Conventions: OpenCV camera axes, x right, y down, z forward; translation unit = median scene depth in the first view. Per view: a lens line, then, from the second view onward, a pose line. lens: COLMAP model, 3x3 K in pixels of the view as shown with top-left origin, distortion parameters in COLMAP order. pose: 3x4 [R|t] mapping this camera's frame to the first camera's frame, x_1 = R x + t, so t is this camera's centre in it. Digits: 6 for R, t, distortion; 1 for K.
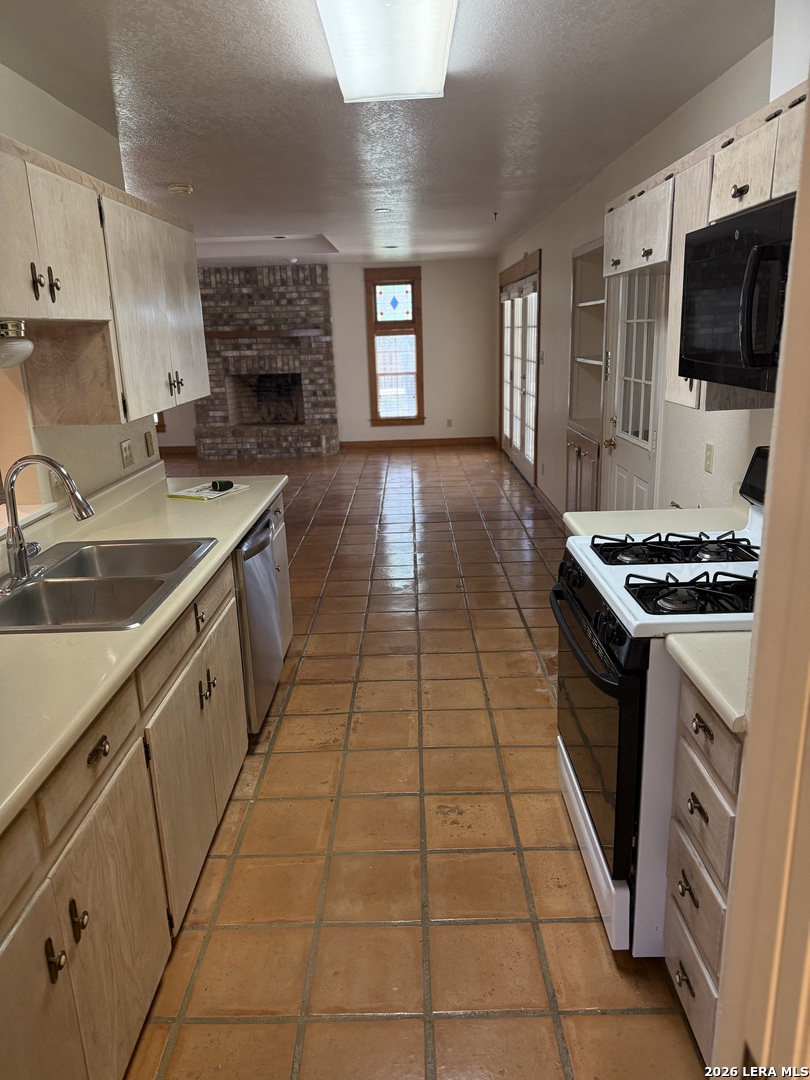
lens RADIAL K [[764.8, 0, 398.3], [0, 764.8, 544.0], [0, 0, 1]] dist [0.078694, -0.110121]
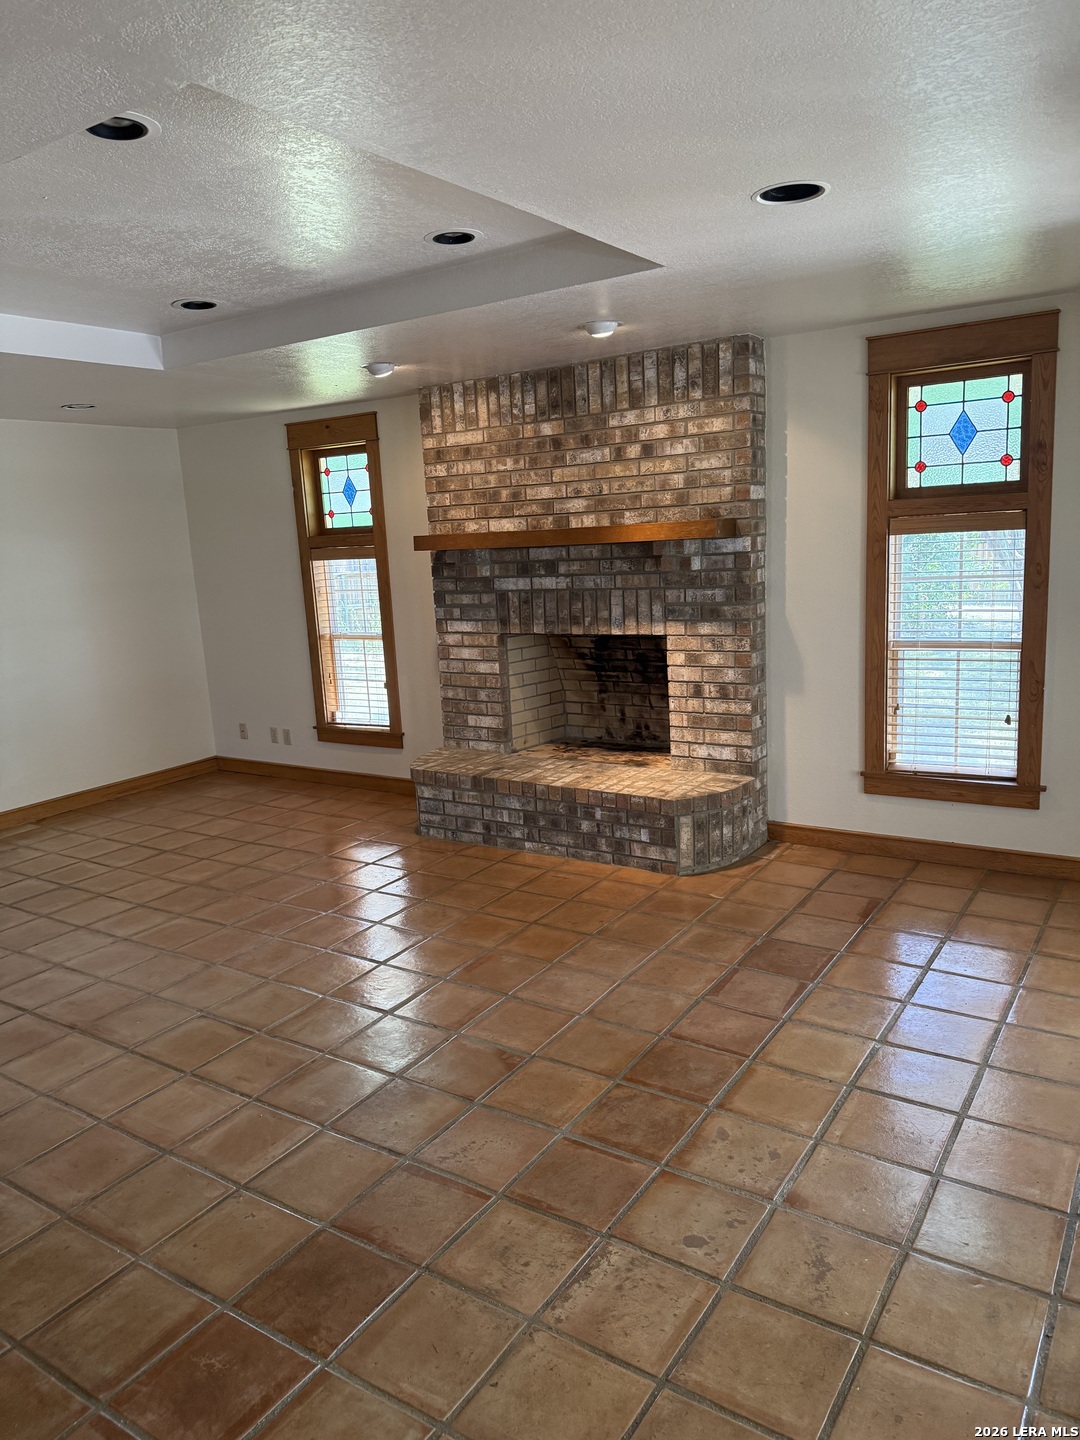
lens RADIAL K [[1019.7, 0, 514.0], [0, 1019.7, 738.5], [0, 0, 1]] dist [0.078694, -0.110121]
pose [[0.834948, 0.095448, -0.541988, 0.086732], [-0.118962, 0.992863, -0.008414, -0.161058], [0.537317, 0.071501, 0.840344, 0.549138]]
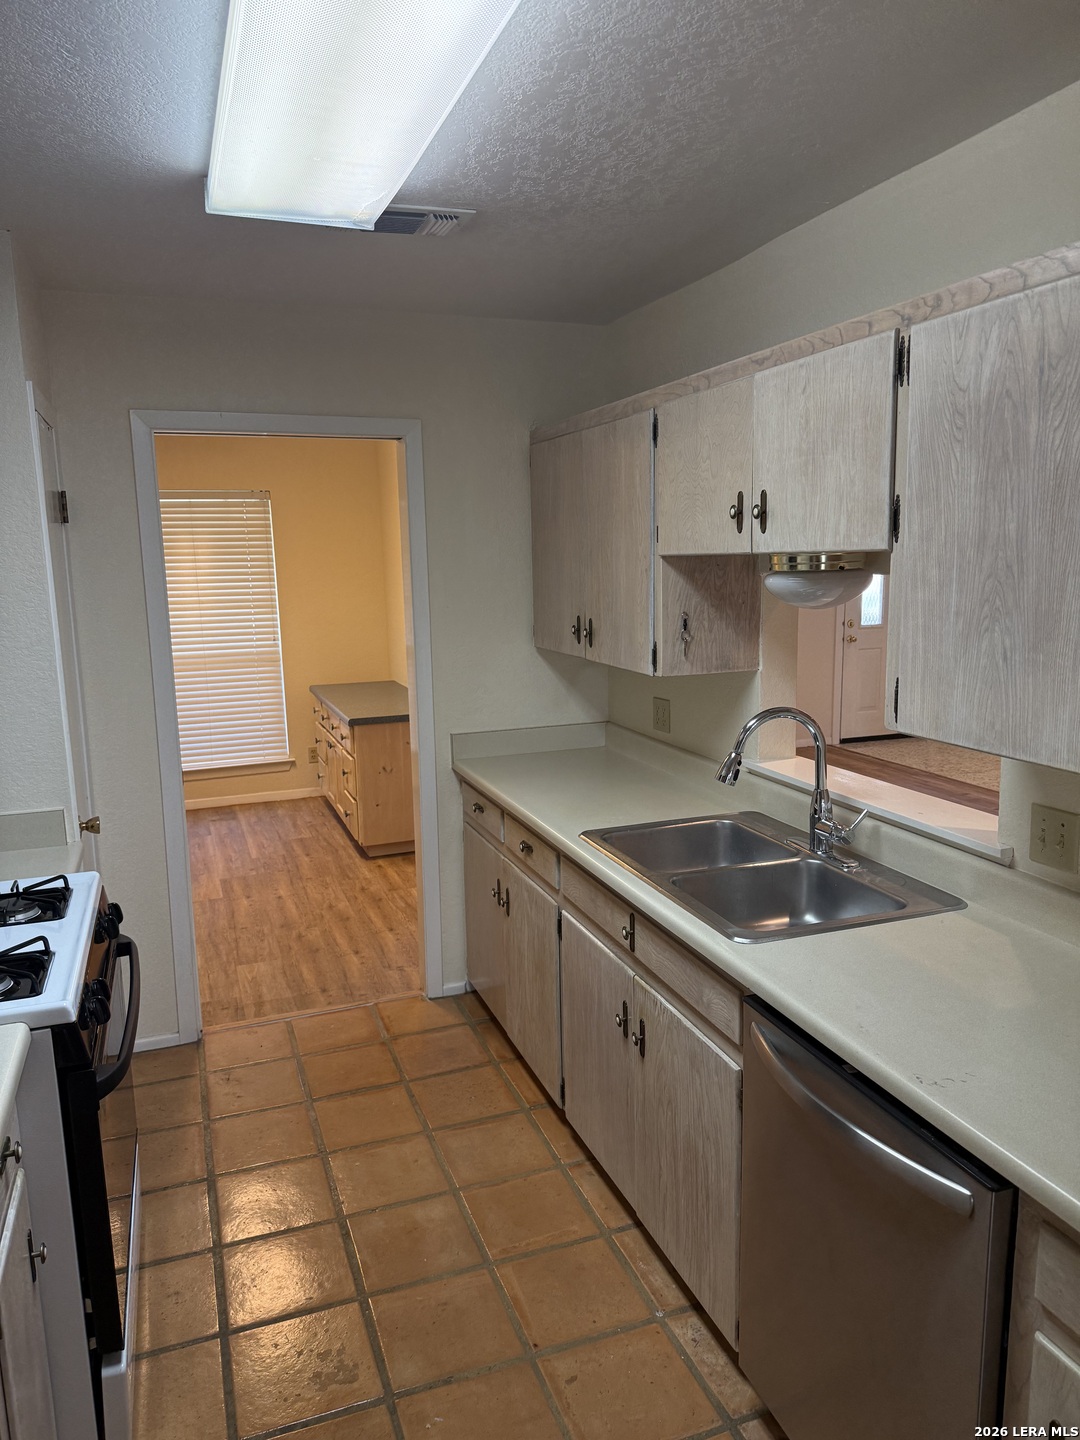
lens RADIAL K [[1019.7, 0, 537.3], [0, 1019.7, 719.8], [0, 0, 1]] dist [0.078694, -0.110121]
pose [[-0.935352, 0.113539, -0.335002, 0.166262], [-0.038977, 0.908232, 0.416647, -0.585387], [0.351565, 0.402769, -0.845091, 1.947159]]
